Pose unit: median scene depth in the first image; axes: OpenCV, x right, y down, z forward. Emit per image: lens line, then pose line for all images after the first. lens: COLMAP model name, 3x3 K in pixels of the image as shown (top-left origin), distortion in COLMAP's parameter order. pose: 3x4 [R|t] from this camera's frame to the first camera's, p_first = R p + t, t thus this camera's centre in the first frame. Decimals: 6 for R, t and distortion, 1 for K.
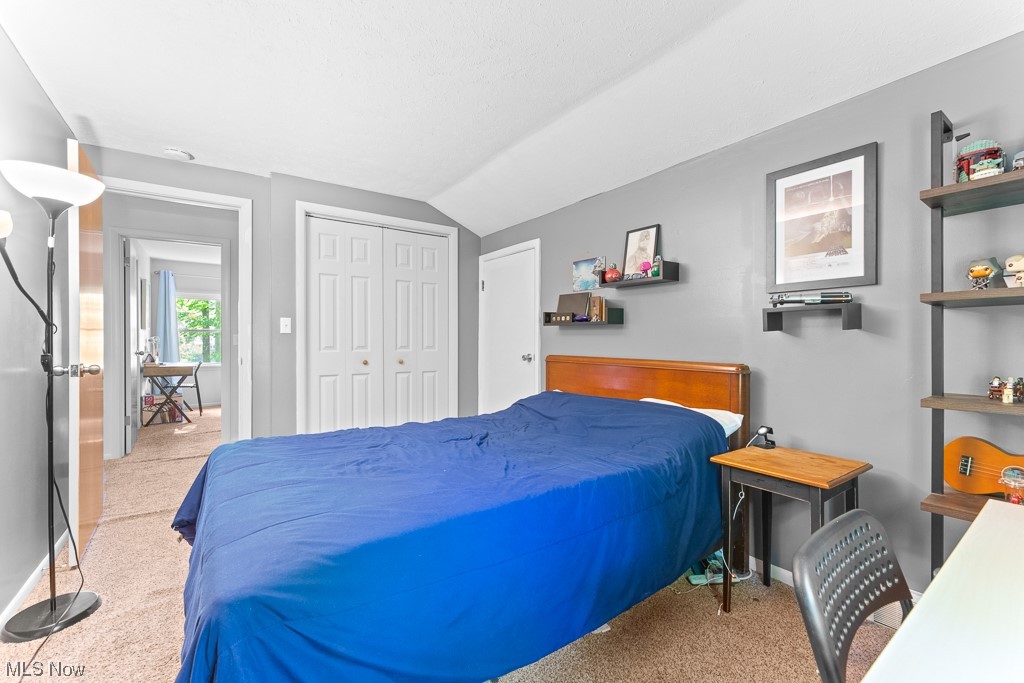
lens RADIAL K [[422.2, 0, 514.4], [0, 422.2, 342.0], [0, 0, 1]] dist [0.008356, 0.000041]
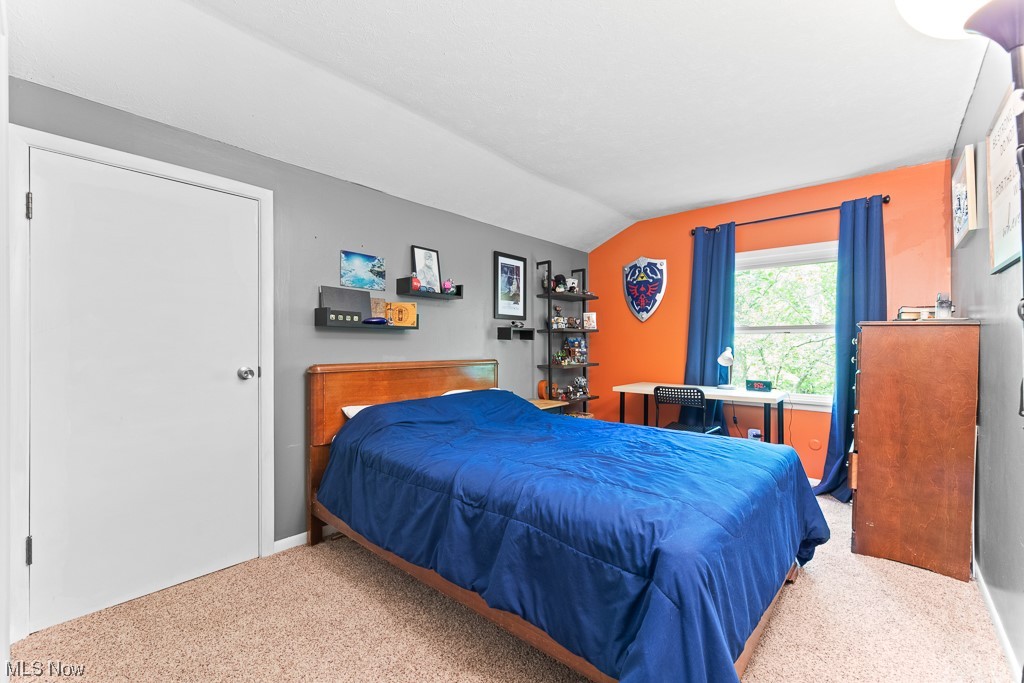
lens RADIAL K [[422.2, 0, 512.7], [0, 422.2, 343.5], [0, 0, 1]] dist [0.008356, 0.000041]
pose [[-0.225507, -0.003080, 0.974237, -0.765201], [0.000623, 0.999994, 0.003305, -0.009753], [-0.974241, 0.001352, -0.225504, 0.888995]]
